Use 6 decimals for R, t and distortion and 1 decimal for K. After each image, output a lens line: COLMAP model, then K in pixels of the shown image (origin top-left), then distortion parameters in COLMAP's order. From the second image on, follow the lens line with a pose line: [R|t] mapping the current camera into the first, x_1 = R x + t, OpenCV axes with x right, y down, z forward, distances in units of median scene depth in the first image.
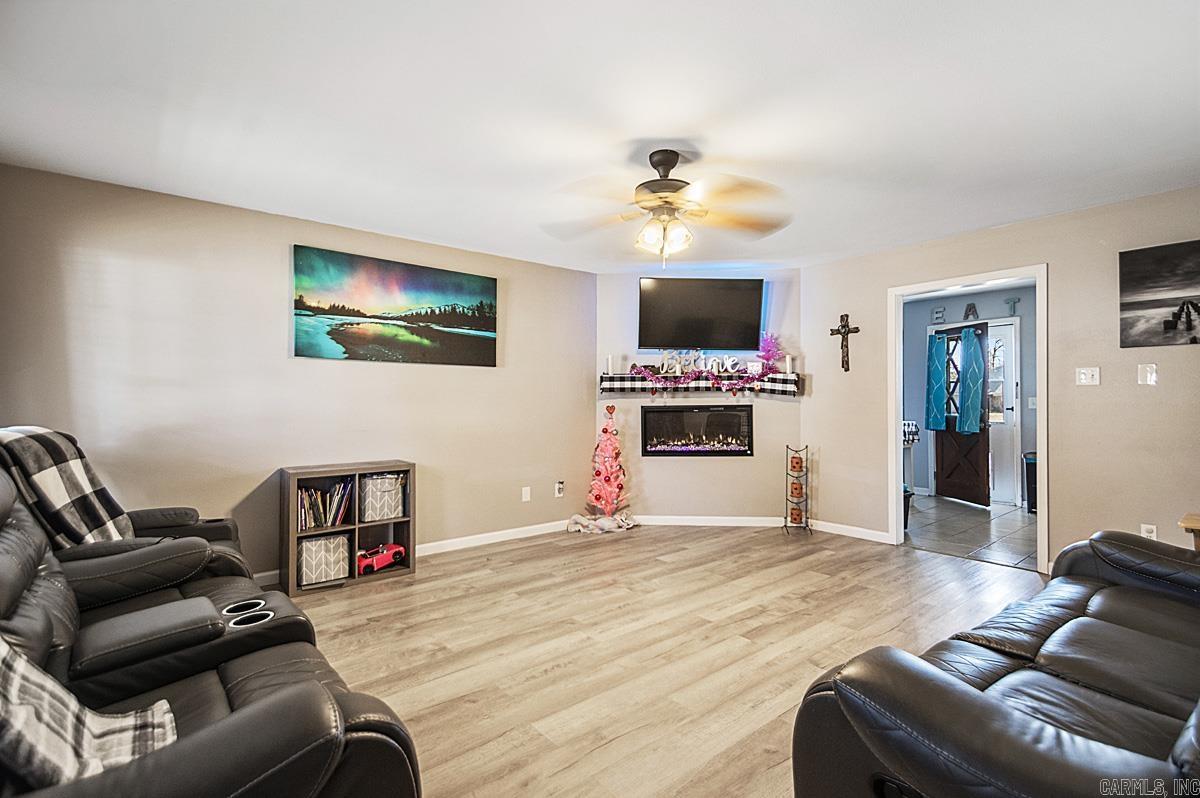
lens RADIAL K [[591.7, 0, 600.0], [0, 591.7, 399.0], [0, 0, 1]] dist [0.001979, 0.000170]
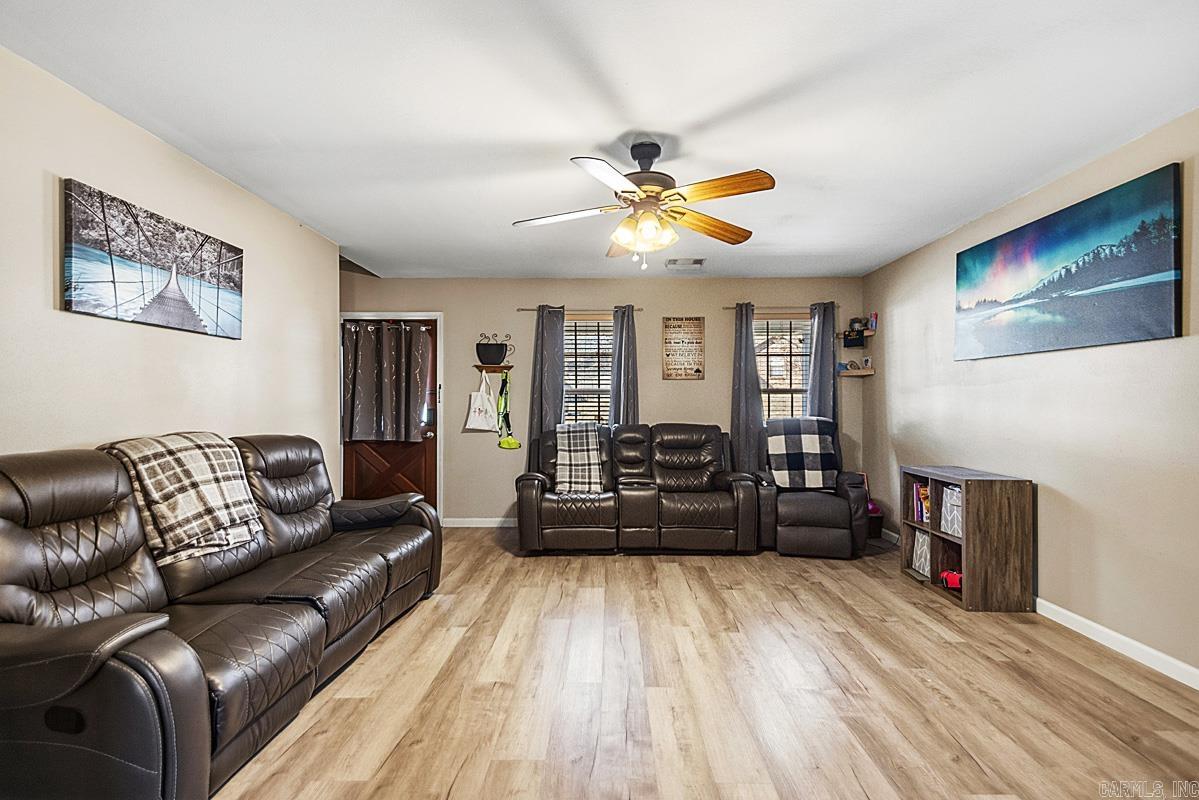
lens RADIAL K [[587.6, 0, 599.5], [0, 587.6, 400.0], [0, 0, 1]] dist [-0.001148, -0.000215]
pose [[-0.677941, -0.001071, -0.735115, 0.658040], [0.005708, 0.999961, -0.006721, 0.000708], [0.735094, -0.008752, -0.677909, 1.215169]]
